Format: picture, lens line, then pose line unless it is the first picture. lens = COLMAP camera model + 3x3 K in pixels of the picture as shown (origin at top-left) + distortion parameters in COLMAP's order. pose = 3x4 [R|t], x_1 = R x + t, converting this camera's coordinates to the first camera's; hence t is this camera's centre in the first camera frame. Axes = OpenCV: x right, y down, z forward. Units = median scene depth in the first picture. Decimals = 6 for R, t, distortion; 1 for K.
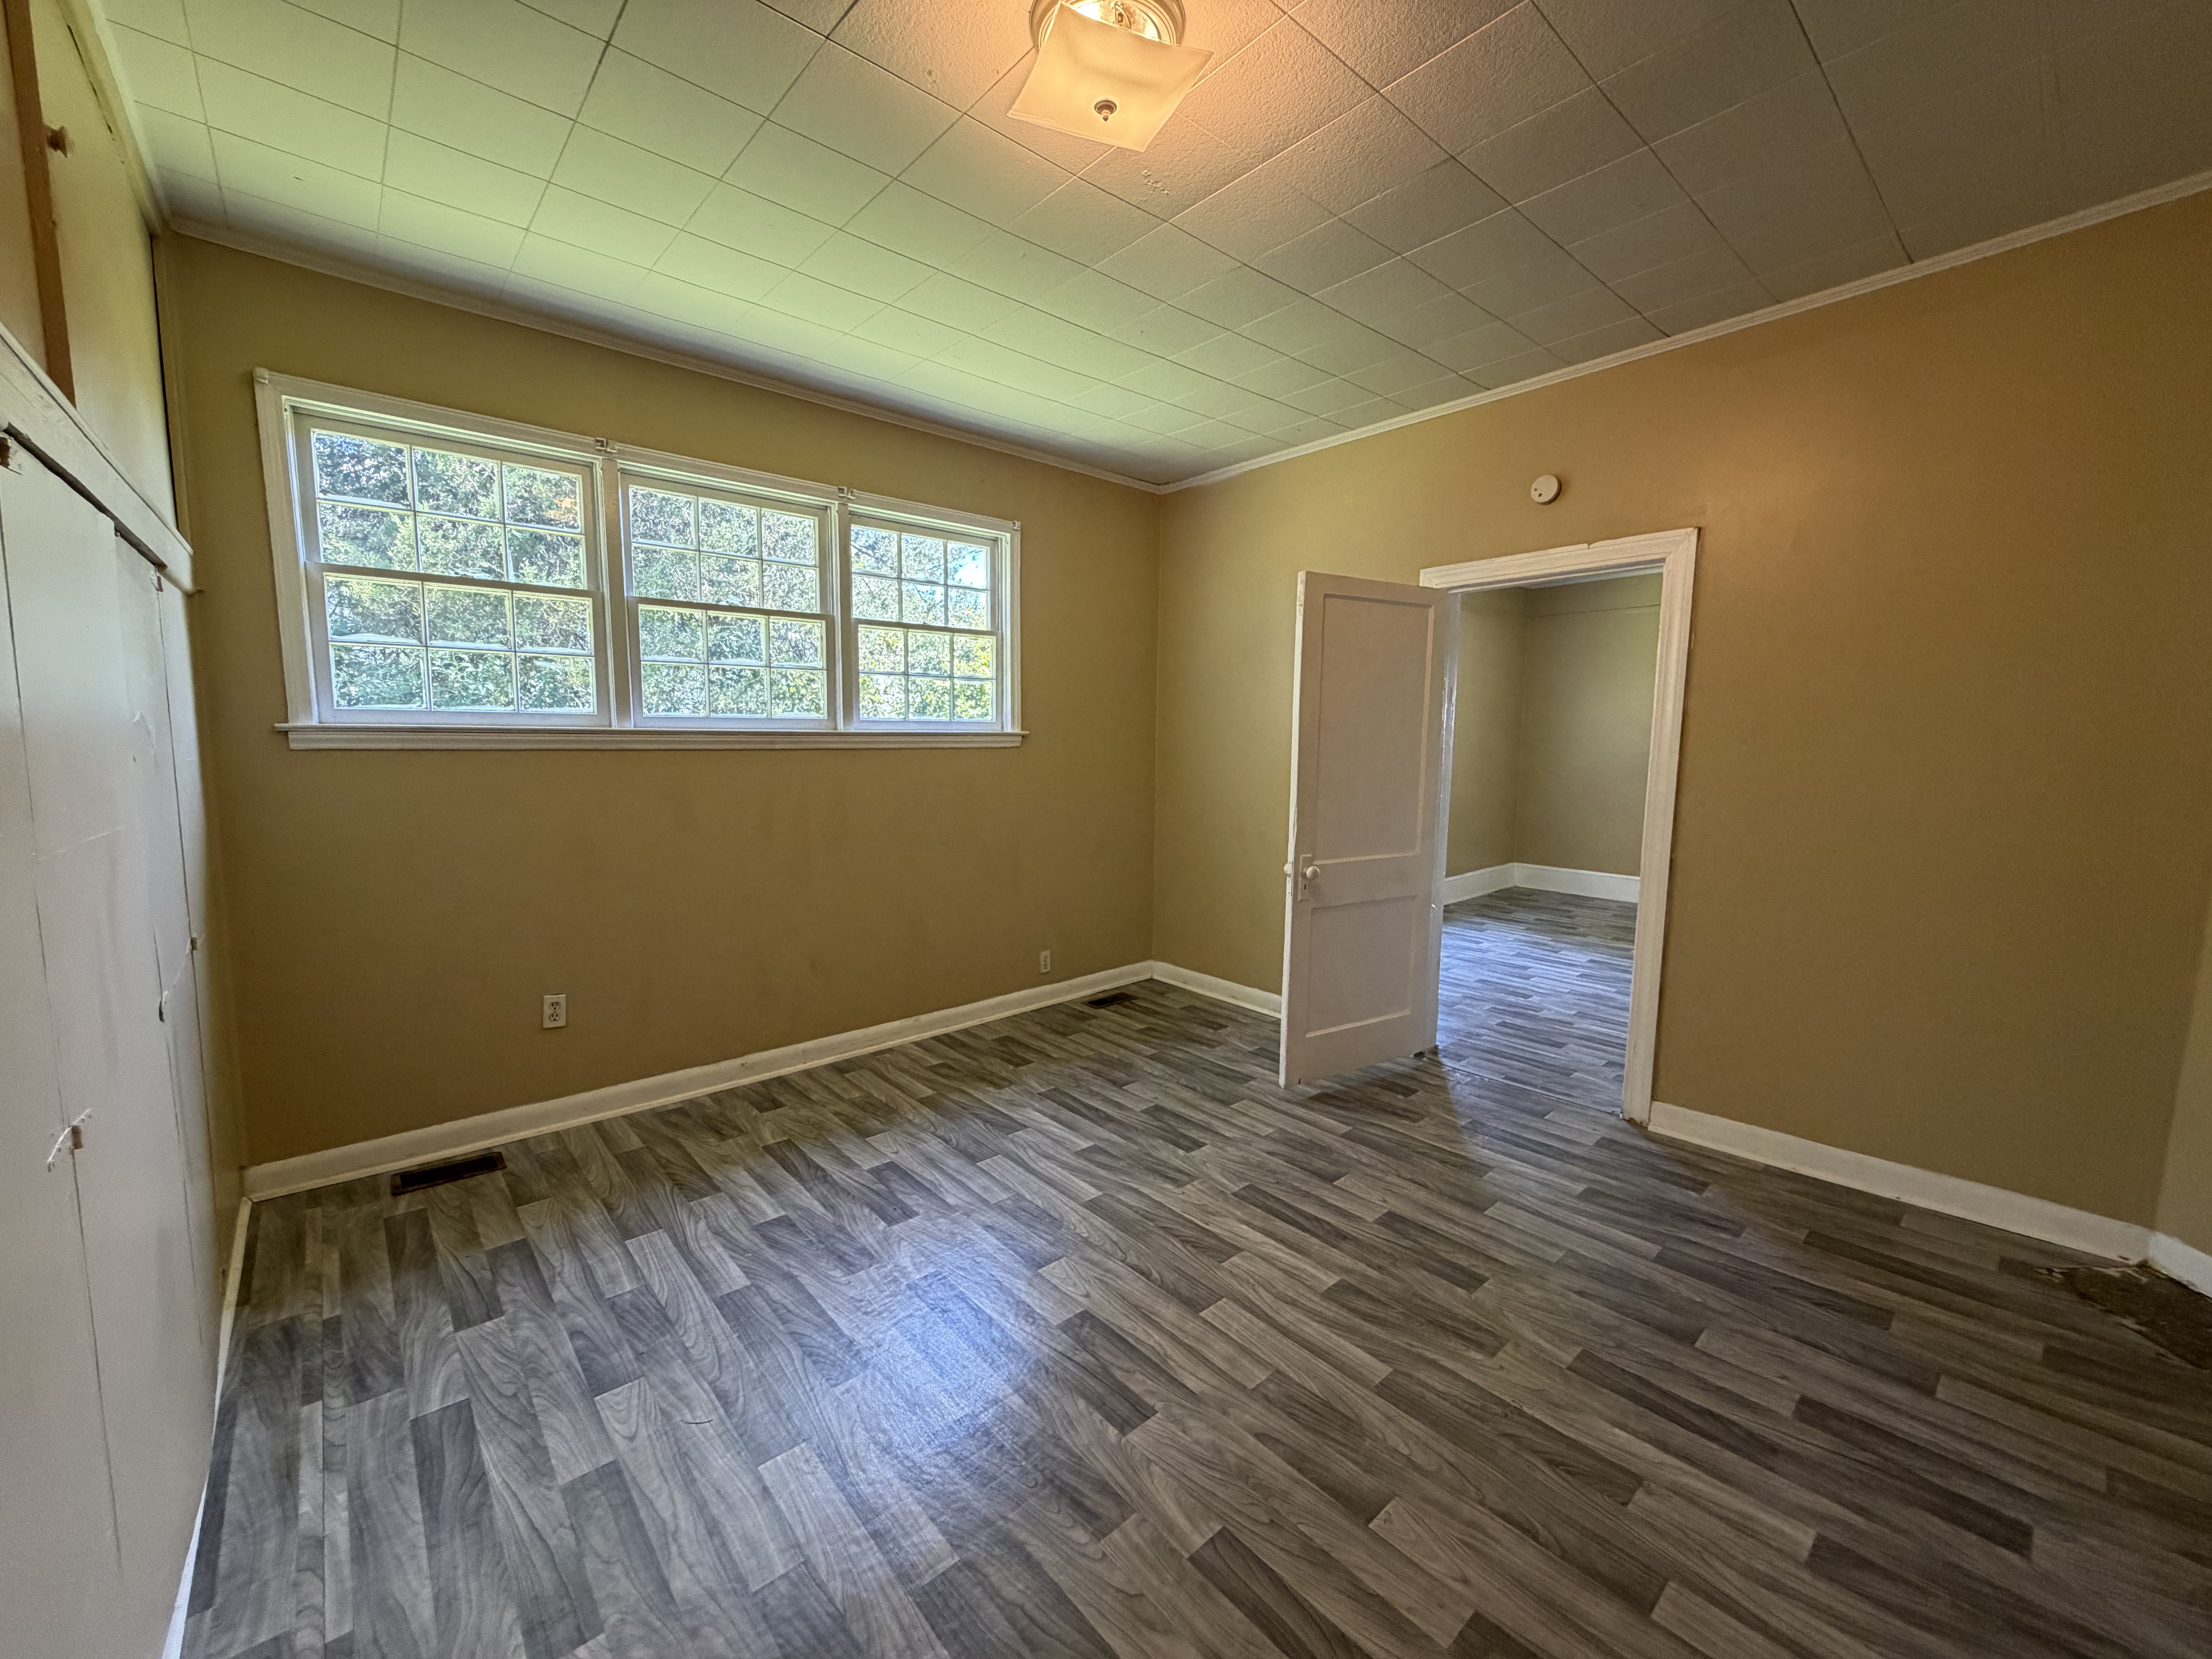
lens RADIAL K [[888.7, 0, 1106.0], [0, 888.7, 829.5], [0, 0, 1]] dist [-0.014551, -0.000076]
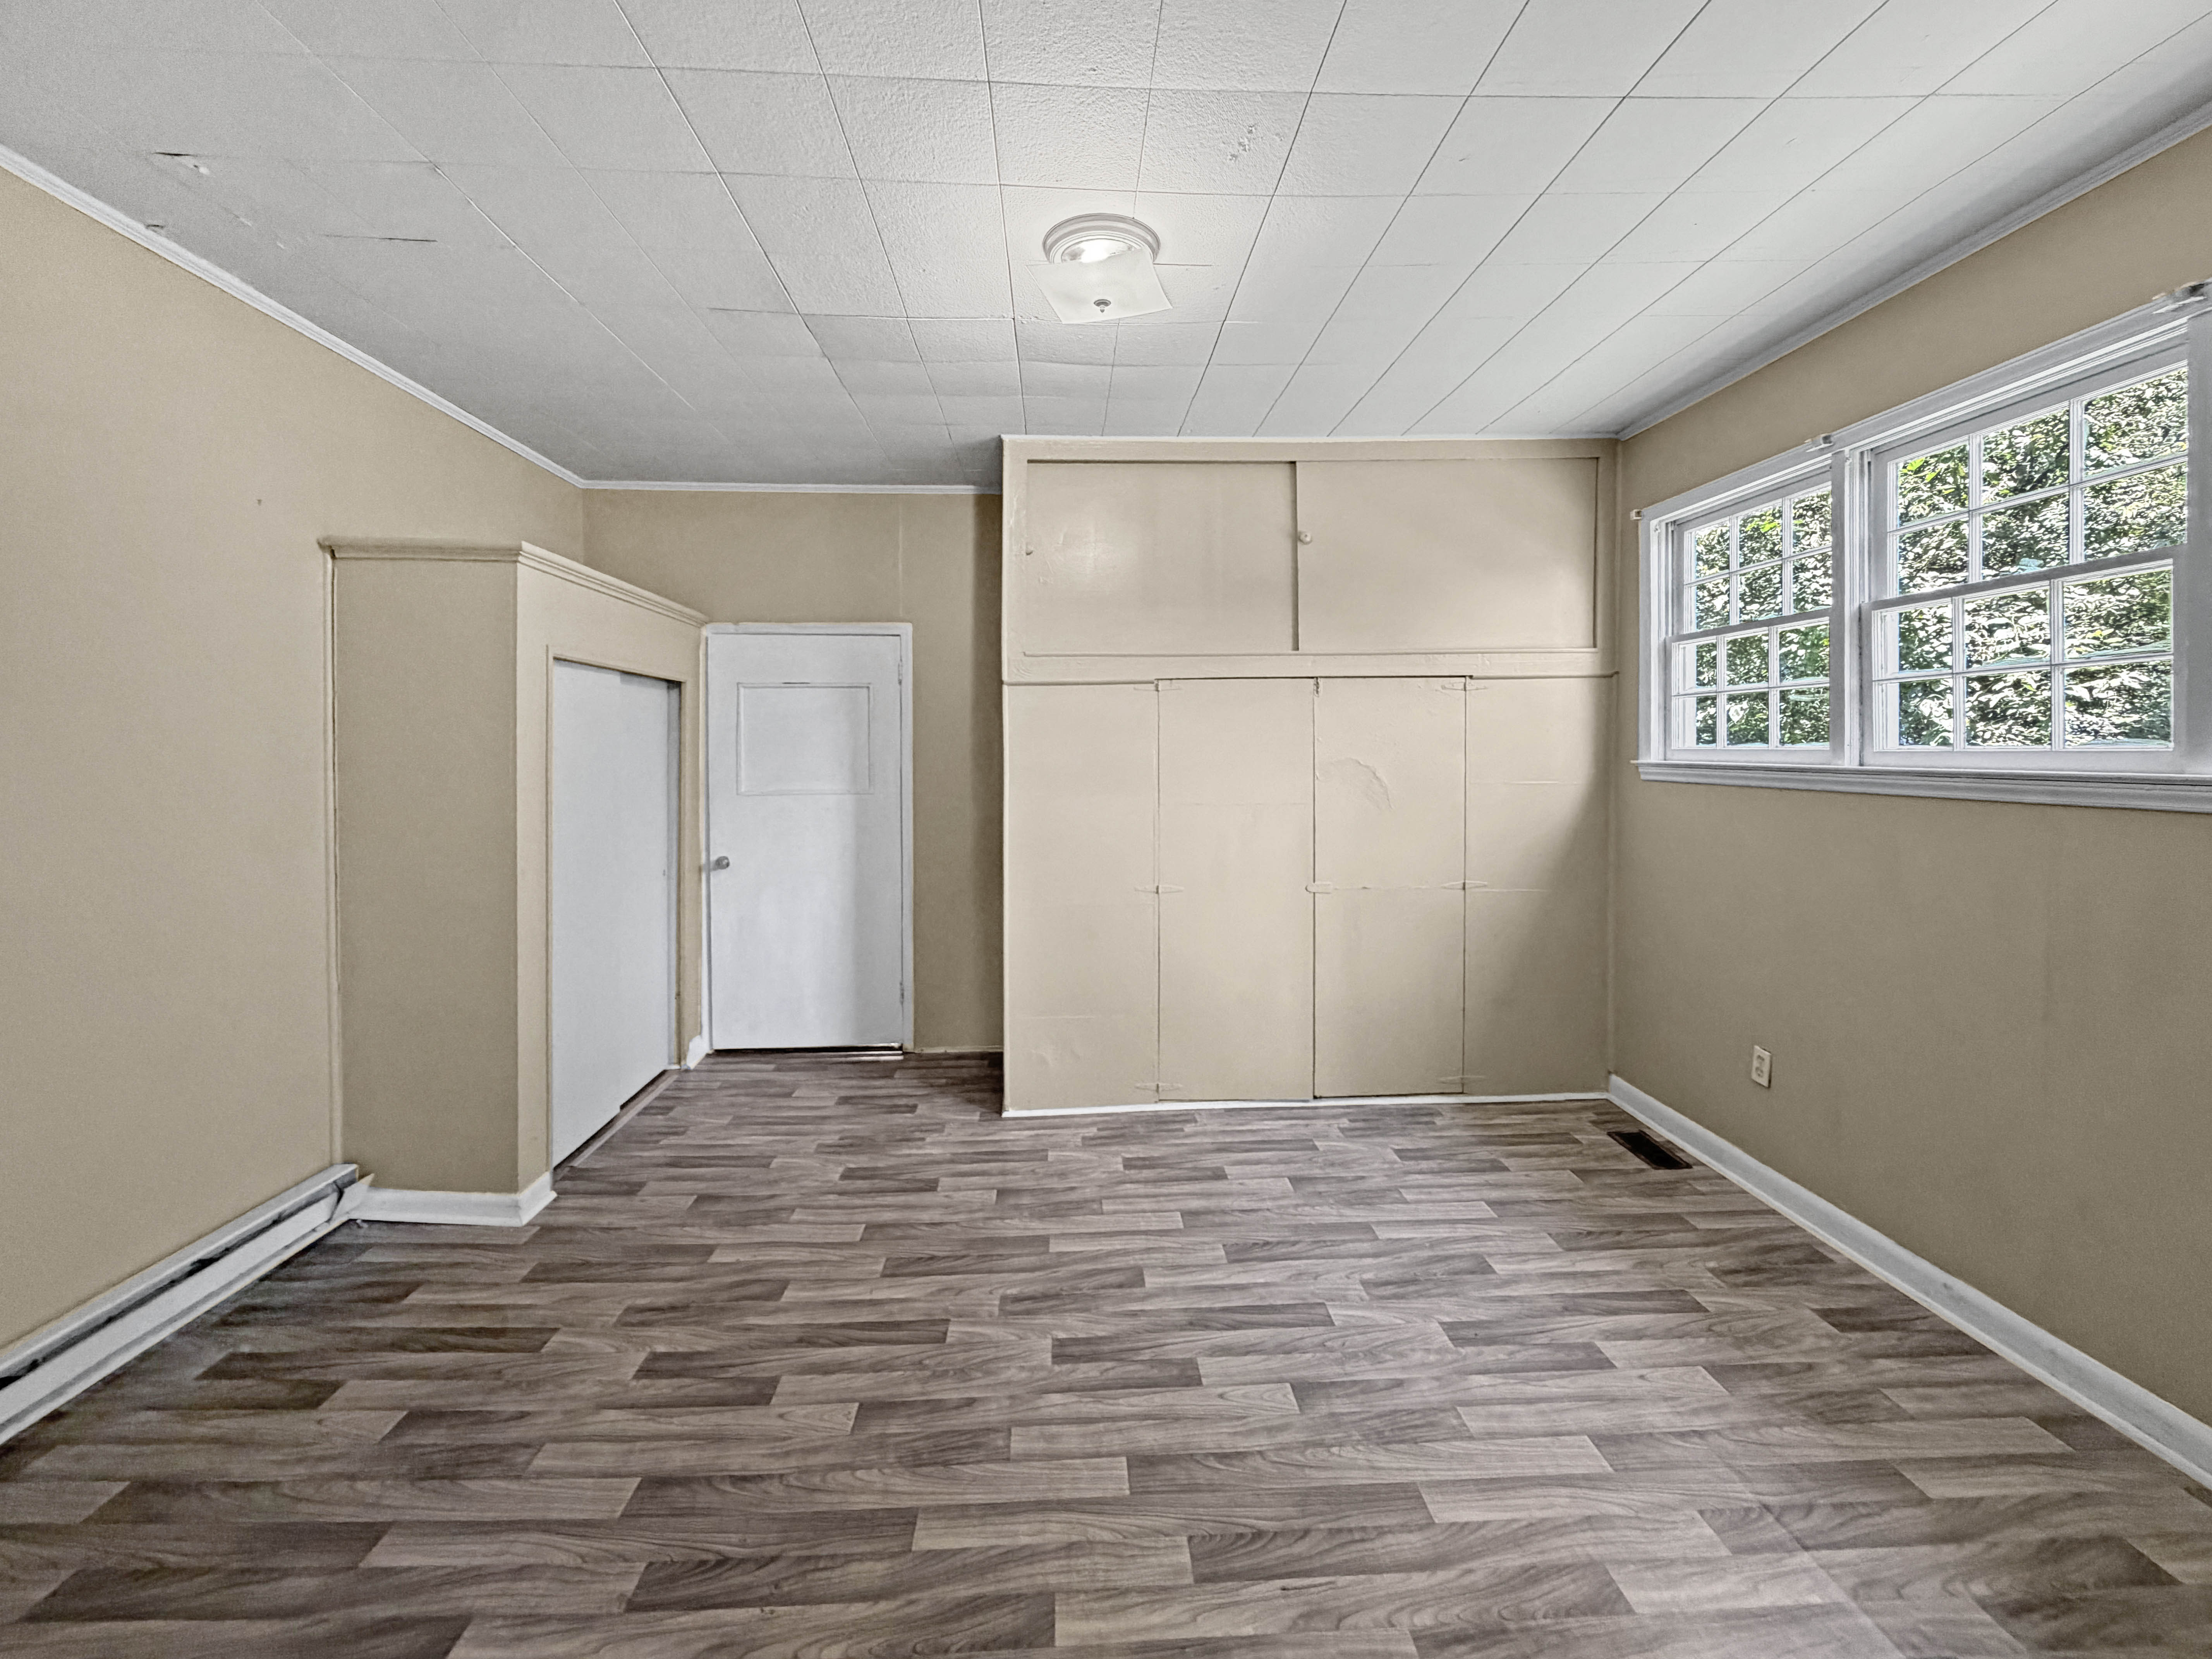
lens RADIAL K [[895.4, 0, 1102.1], [0, 895.4, 743.7], [0, 0, 1]] dist [-0.000281, 0.000010]
pose [[-0.625024, -0.007867, -0.780566, 0.693822], [-0.082091, 0.995067, 0.055704, -0.162813], [0.776277, 0.098894, -0.622587, 1.255034]]
